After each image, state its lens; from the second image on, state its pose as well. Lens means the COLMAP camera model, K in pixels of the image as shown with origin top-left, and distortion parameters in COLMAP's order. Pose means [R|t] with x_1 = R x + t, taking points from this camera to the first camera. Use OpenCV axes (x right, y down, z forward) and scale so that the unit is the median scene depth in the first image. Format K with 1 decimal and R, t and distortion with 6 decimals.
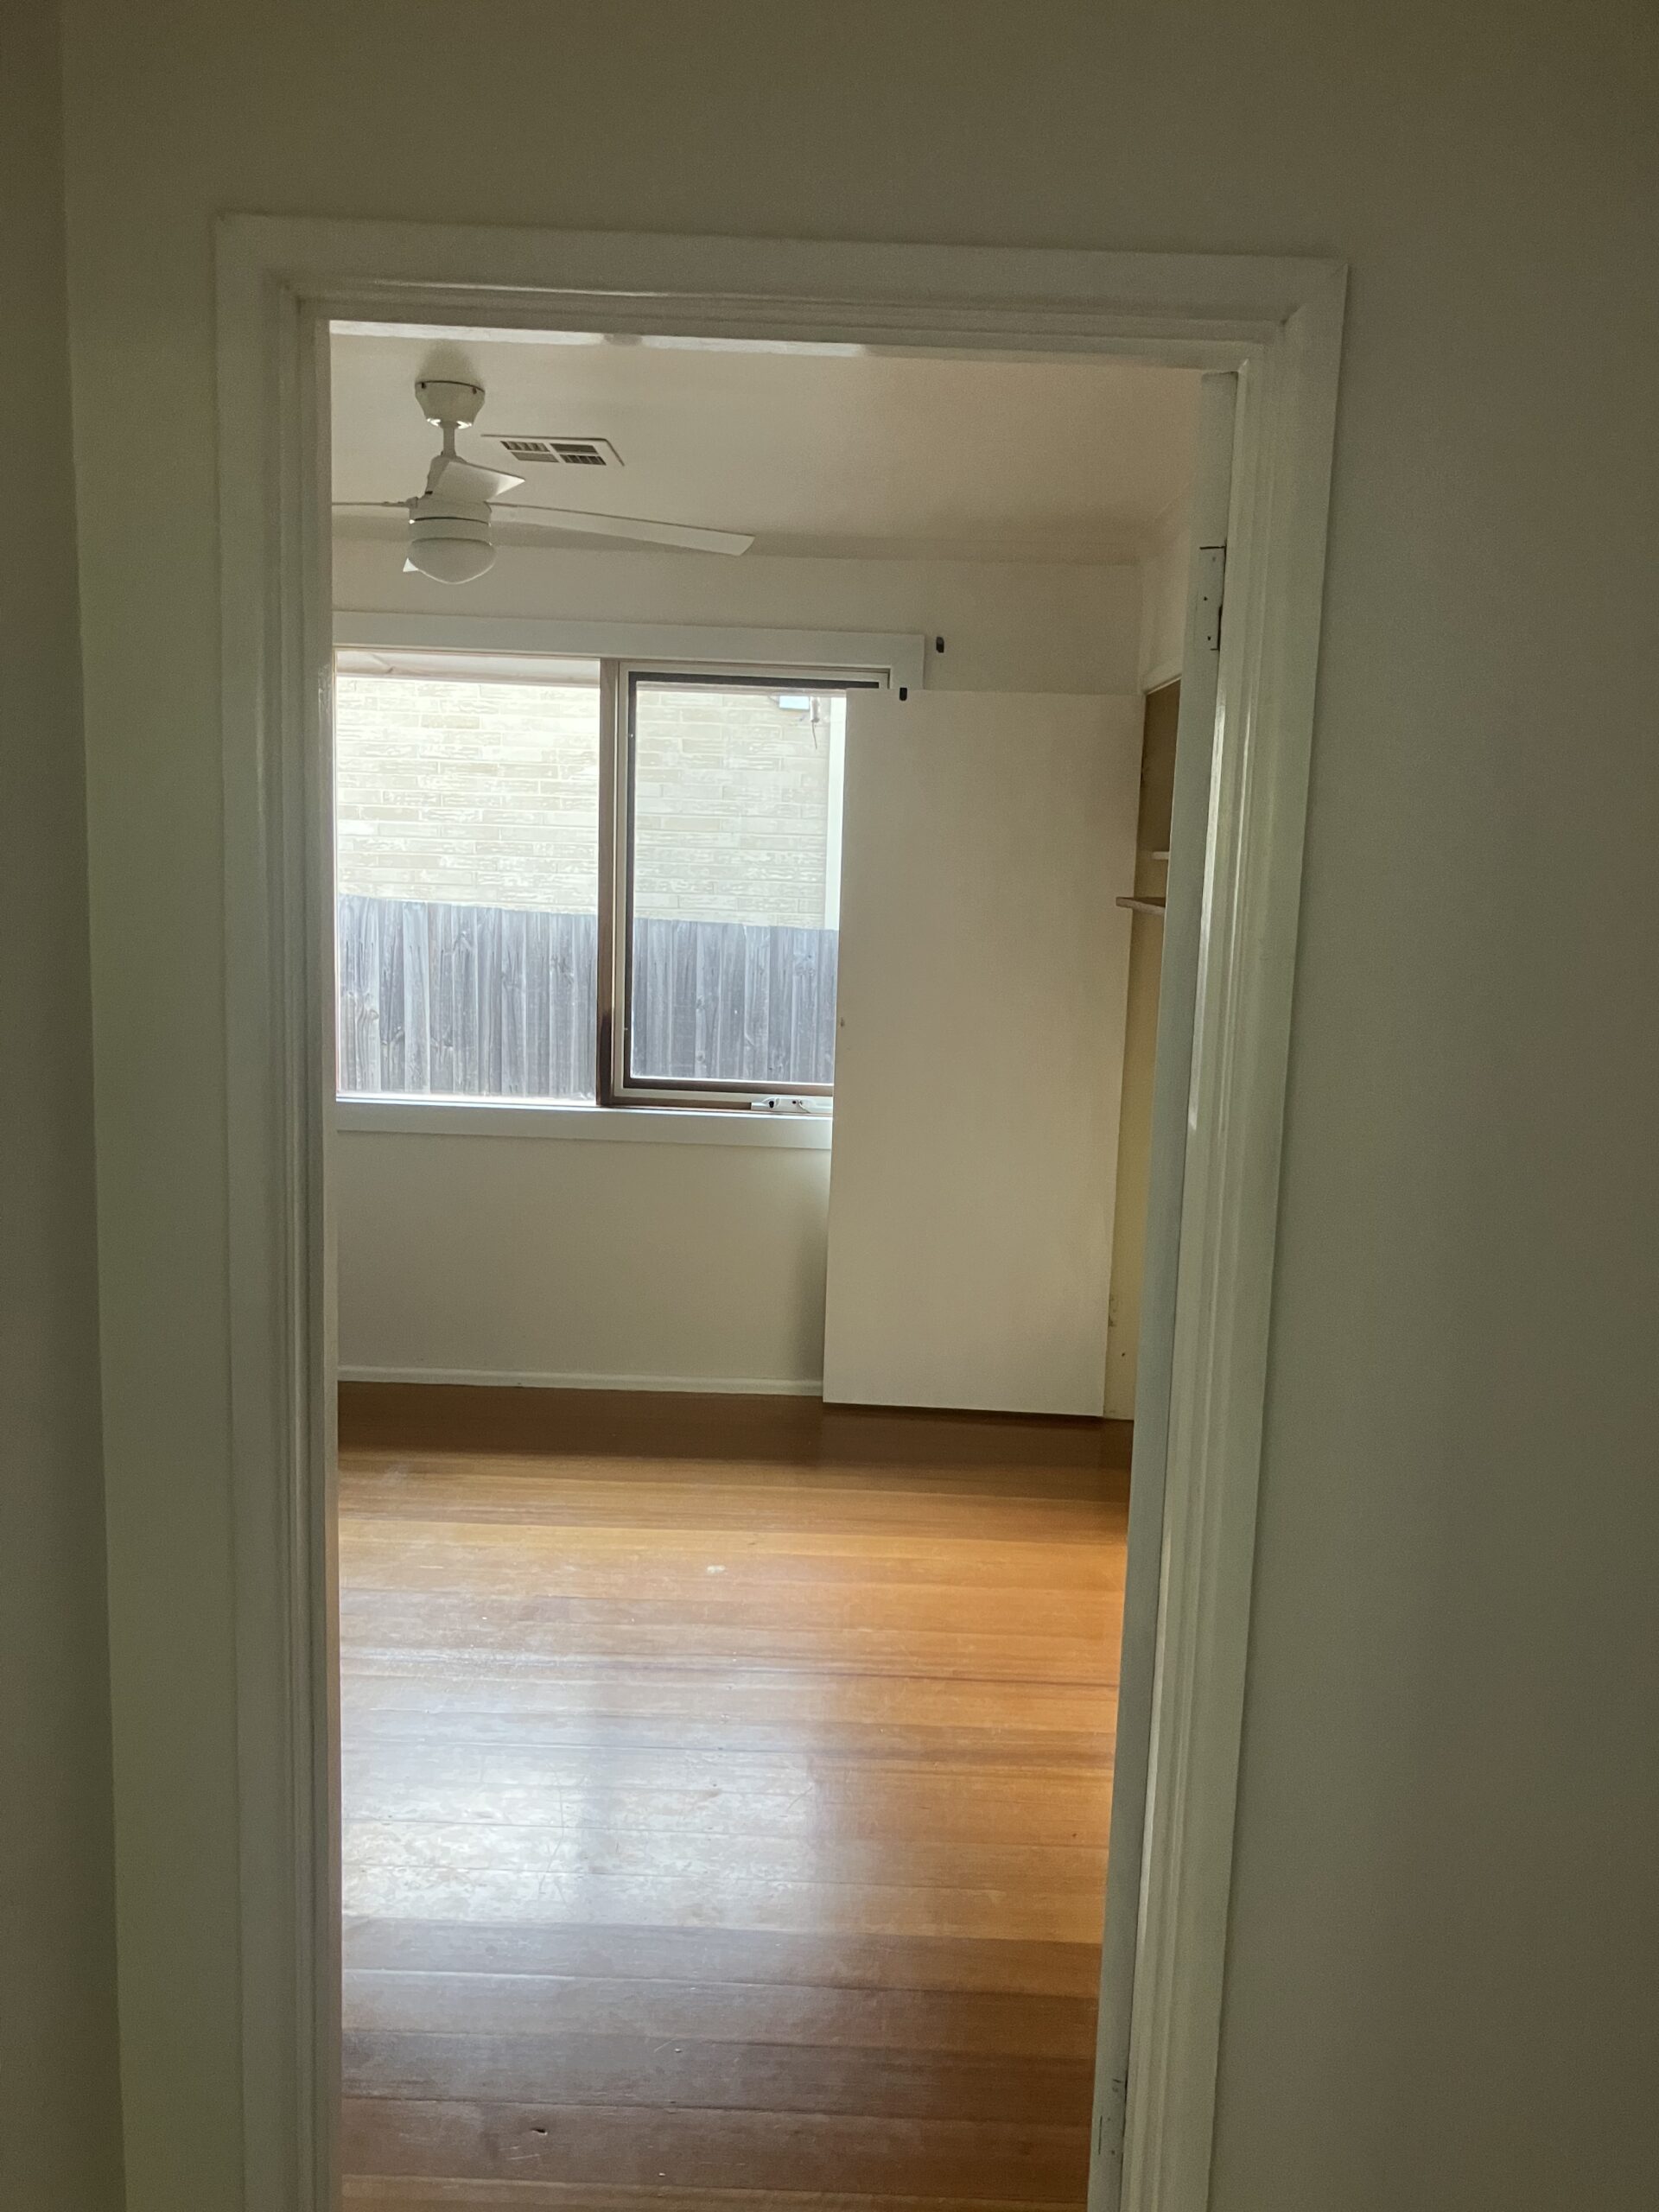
lens RADIAL K [[1822.4, 0, 834.5], [0, 1822.4, 1126.1], [0, 0, 1]] dist [0.043007, -0.058531]
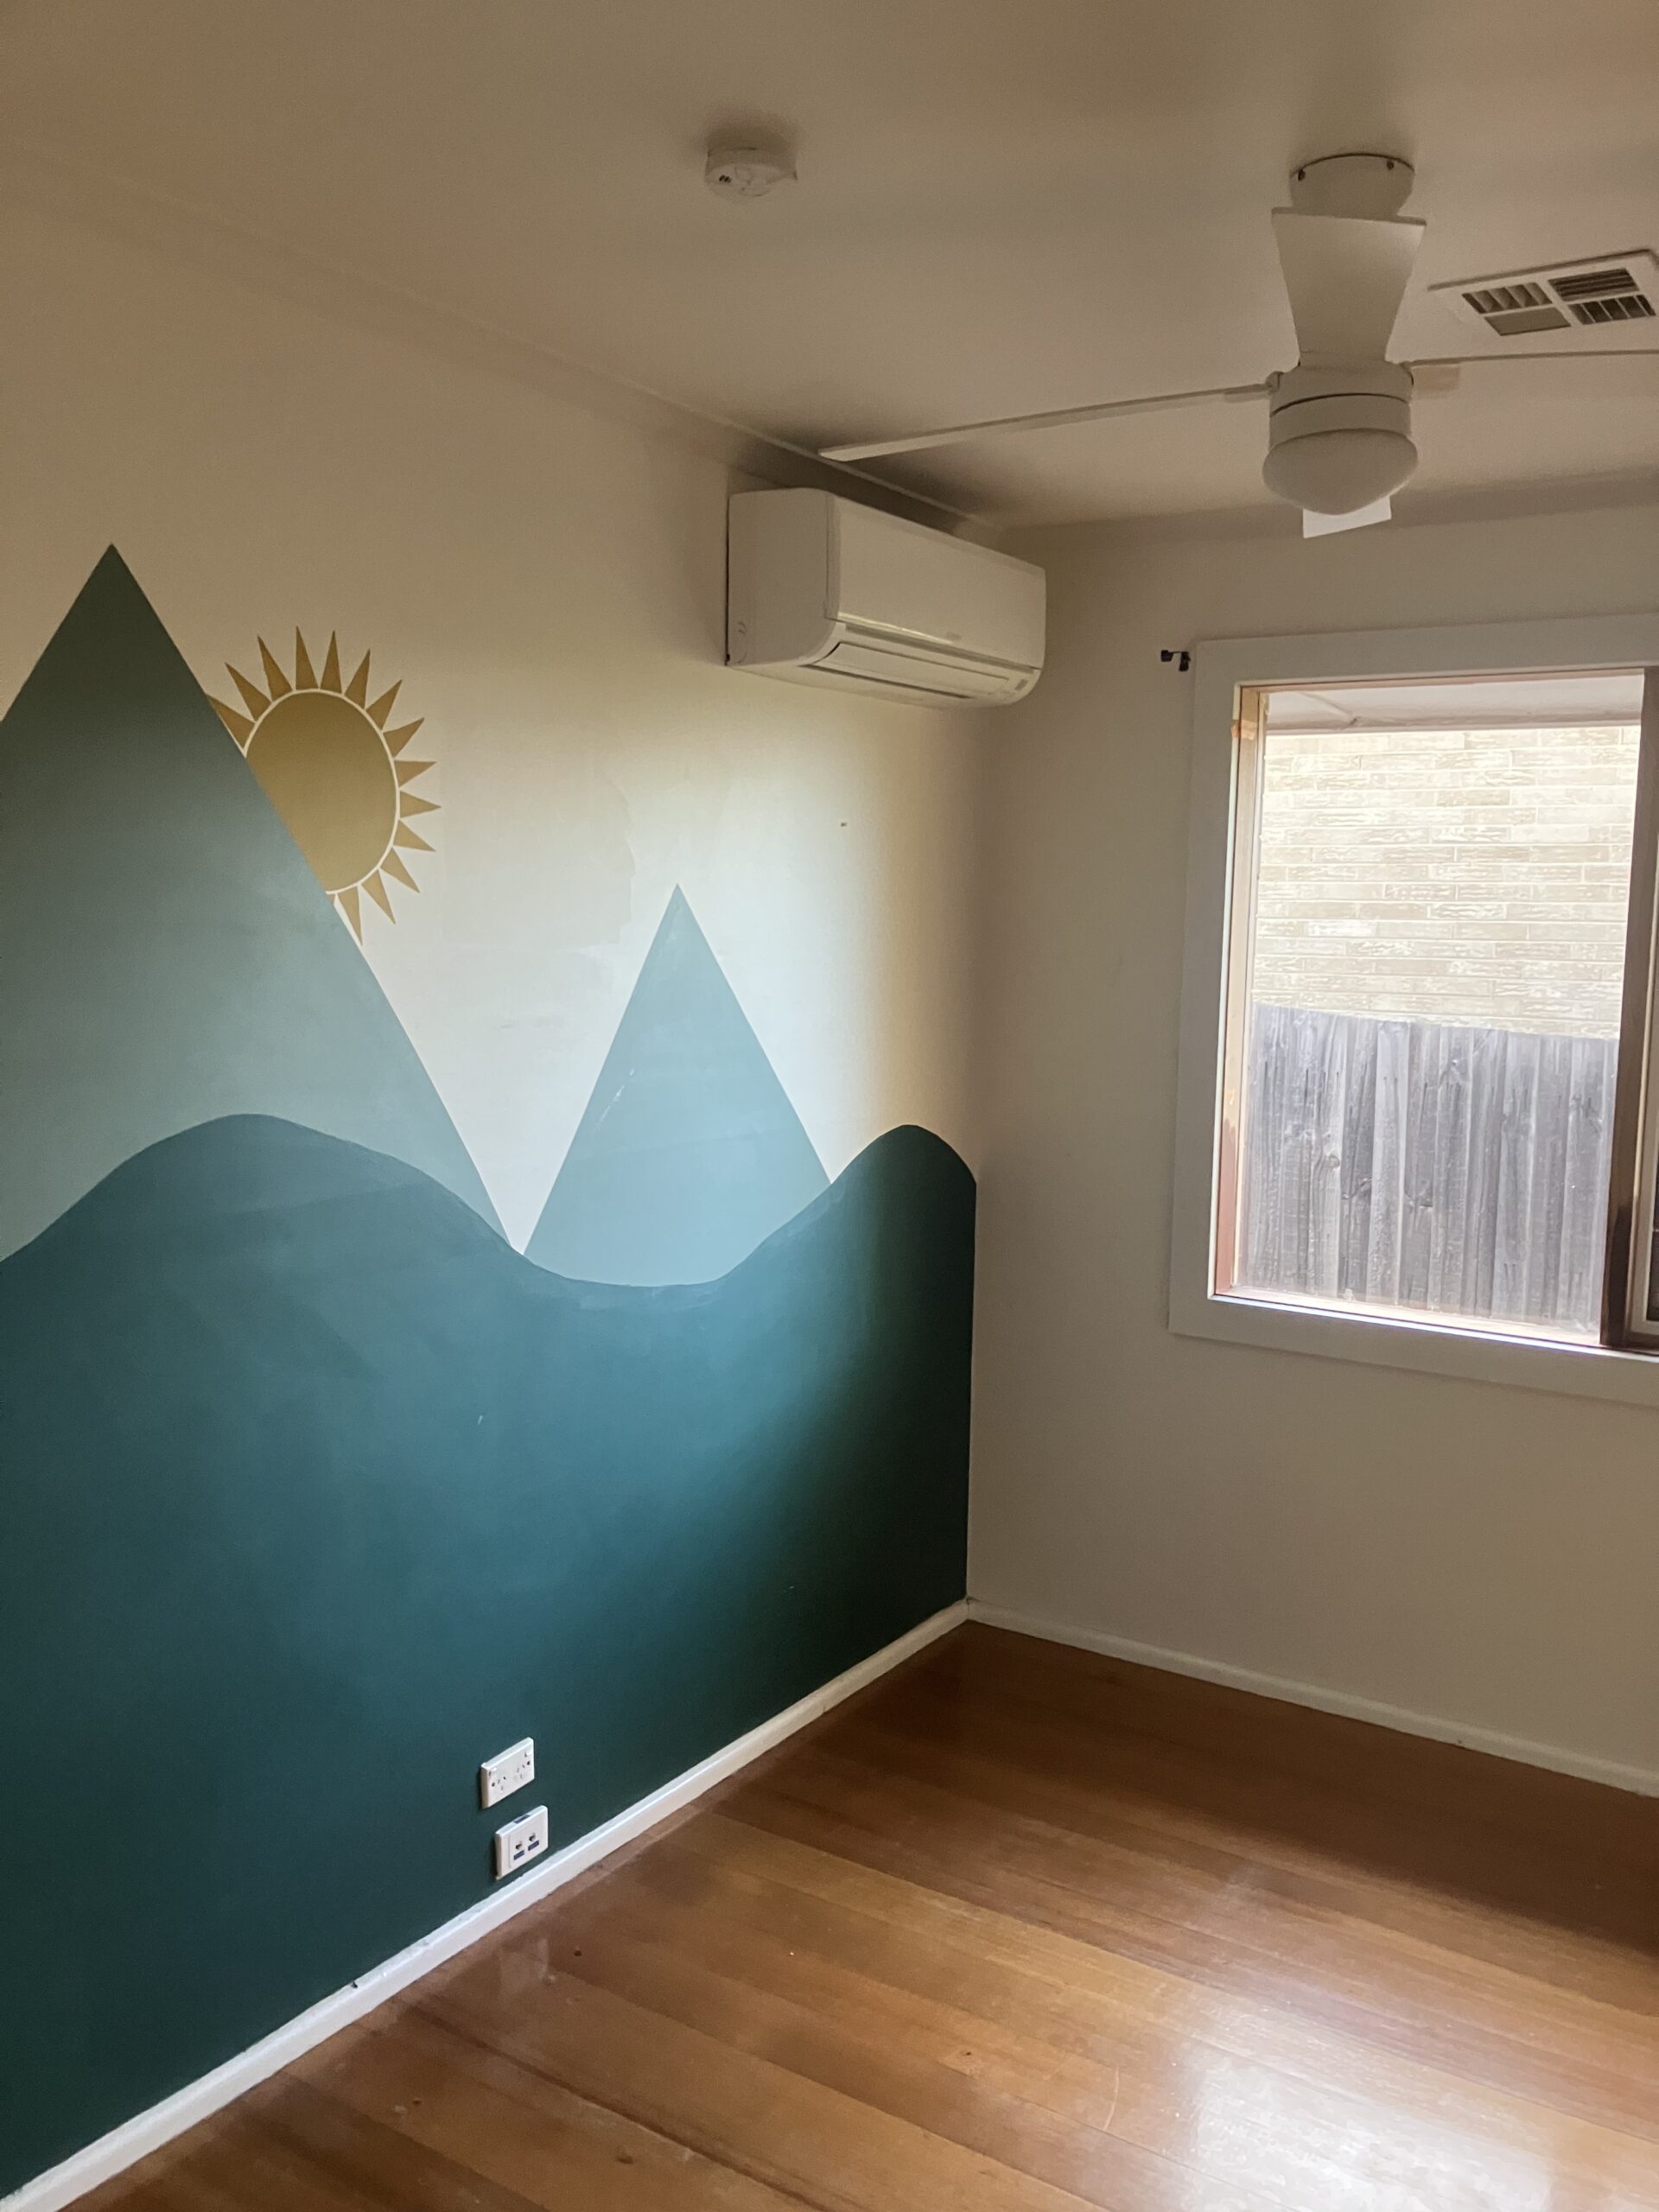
lens RADIAL K [[1828.2, 0, 881.4], [0, 1828.2, 1138.8], [0, 0, 1]] dist [0.019354, -0.002175]
pose [[0.857667, 0.044503, -0.512276, -0.012561], [-0.068232, 0.997288, -0.027598, -0.035182], [0.509658, 0.058623, 0.858377, 0.211871]]
